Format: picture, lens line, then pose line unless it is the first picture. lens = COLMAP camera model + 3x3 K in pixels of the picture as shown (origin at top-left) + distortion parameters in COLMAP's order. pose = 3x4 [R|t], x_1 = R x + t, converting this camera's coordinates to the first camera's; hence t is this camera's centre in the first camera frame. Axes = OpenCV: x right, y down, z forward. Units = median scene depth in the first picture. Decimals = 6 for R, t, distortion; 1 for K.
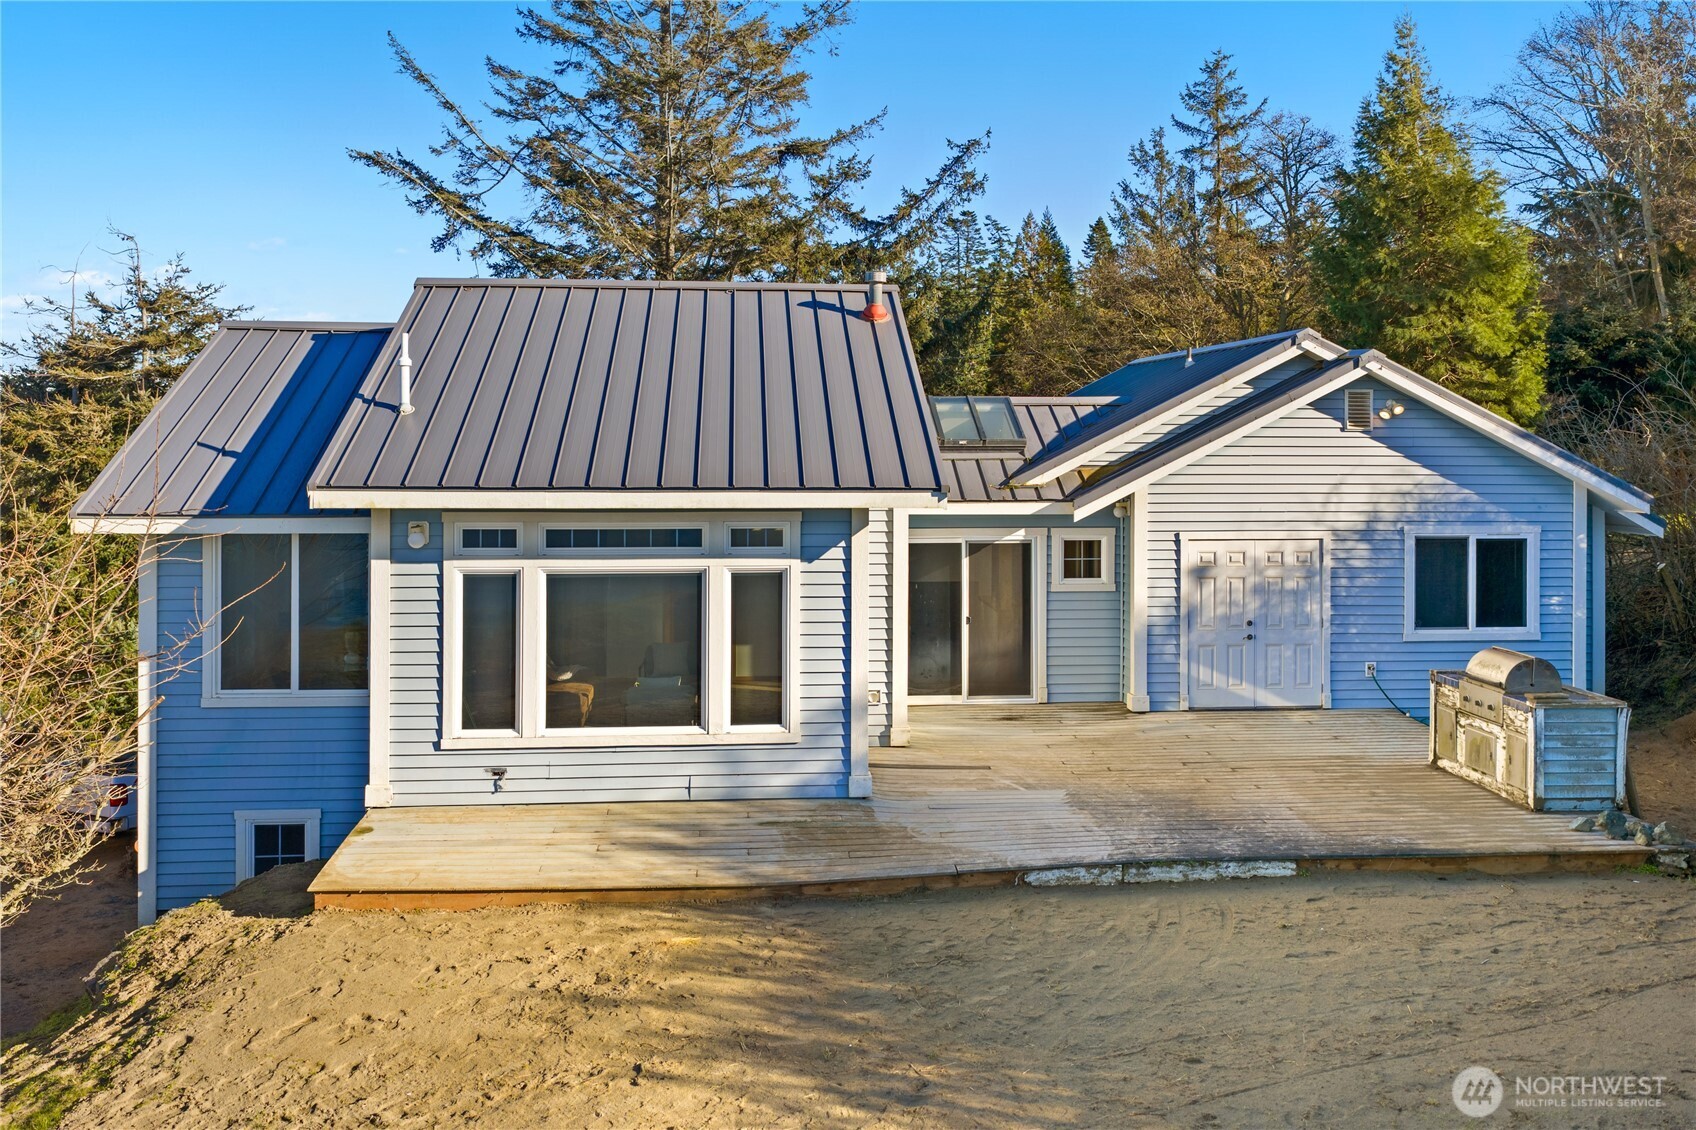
lens RADIAL K [[1372.5, 0, 848.0], [0, 1372.5, 442.1], [0, 0, 1]] dist [0.004739, 0.002128]
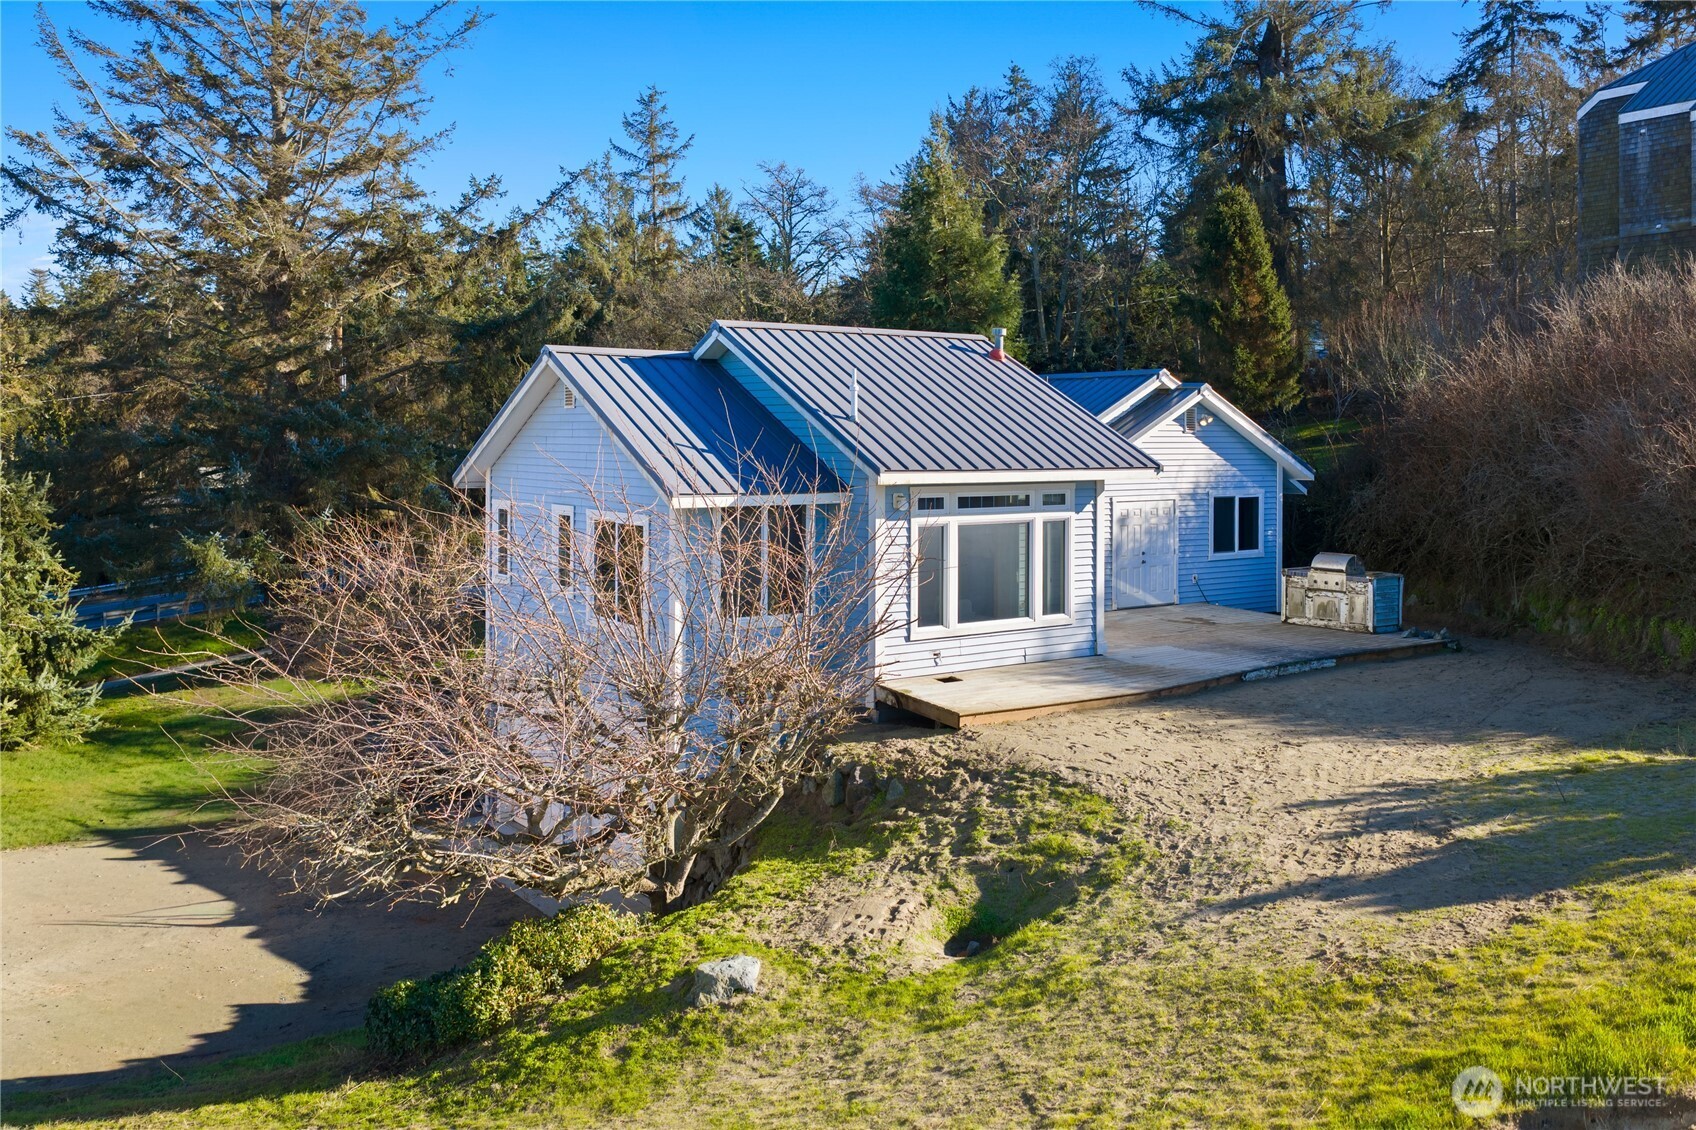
lens RADIAL K [[1372.5, 0, 848.0], [0, 1372.5, 442.1], [0, 0, 1]] dist [0.004739, 0.002128]
pose [[0.867724, -0.003791, 0.497032, -0.861328], [0.002890, 0.999992, 0.002581, -0.002501], [-0.497038, -0.000803, 0.867729, -0.230329]]
